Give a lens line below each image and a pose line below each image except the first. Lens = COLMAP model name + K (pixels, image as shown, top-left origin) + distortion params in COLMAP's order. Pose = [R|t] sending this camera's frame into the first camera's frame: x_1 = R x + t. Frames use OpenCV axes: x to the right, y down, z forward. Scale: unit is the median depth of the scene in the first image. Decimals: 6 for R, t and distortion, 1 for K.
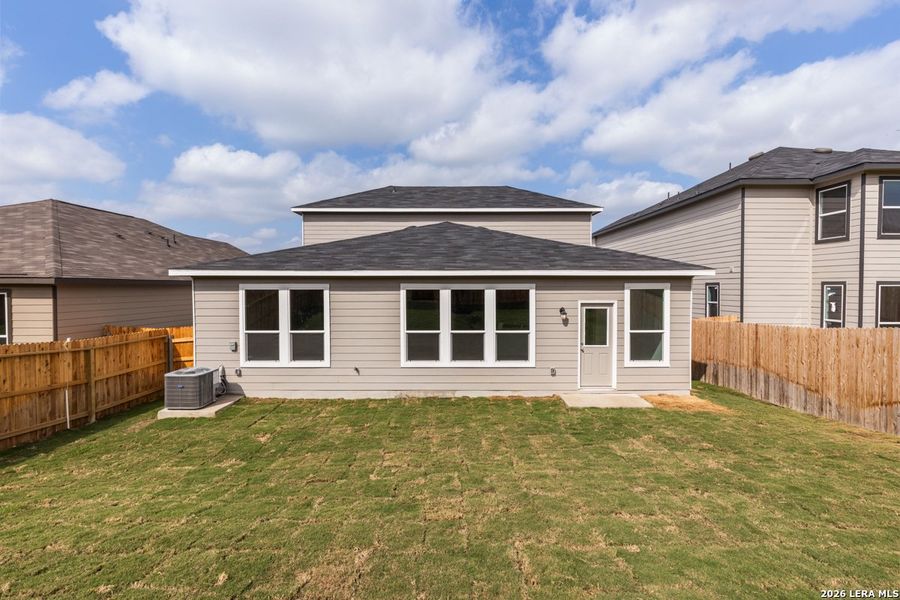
lens RADIAL K [[400.7, 0, 453.5], [0, 400.7, 291.2], [0, 0, 1]] dist [0.001230, 0.000109]
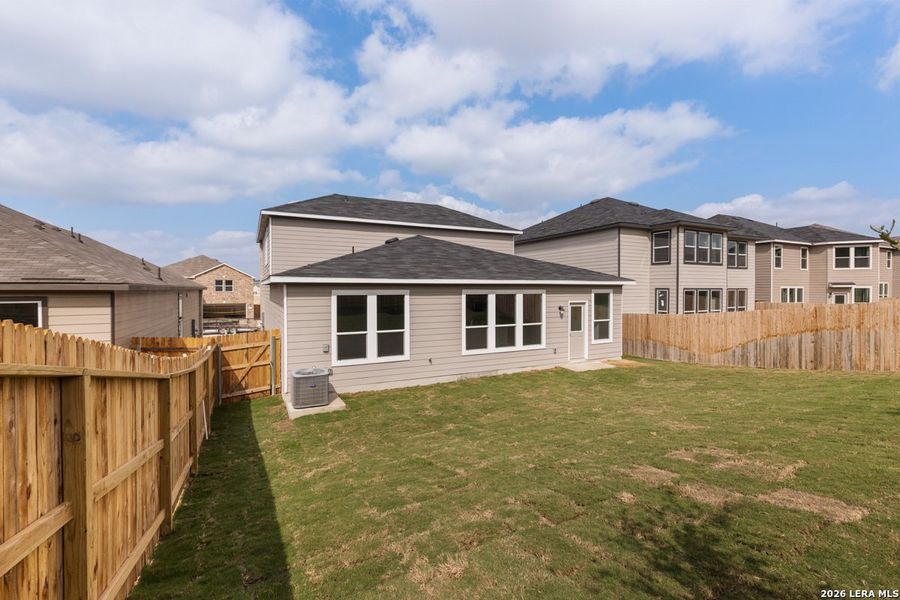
lens RADIAL K [[400.7, 0, 453.5], [0, 400.7, 291.2], [0, 0, 1]] dist [0.001230, 0.000109]
pose [[0.889935, -0.002419, 0.456081, -0.733484], [0.004906, 0.999979, -0.004268, -0.008865], [-0.456061, 0.006036, 0.889928, -0.119041]]
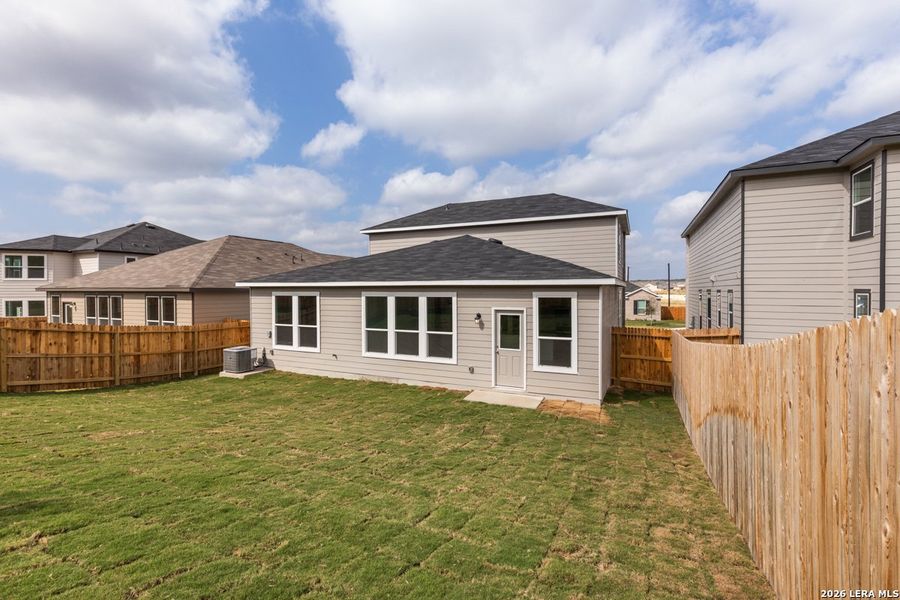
lens RADIAL K [[400.7, 0, 453.5], [0, 400.7, 291.2], [0, 0, 1]] dist [0.001230, 0.000109]
pose [[0.908431, 0.001458, -0.418033, 0.674851], [-0.005840, 0.999941, -0.009204, -0.010313], [0.417995, 0.010802, 0.908385, -0.052418]]
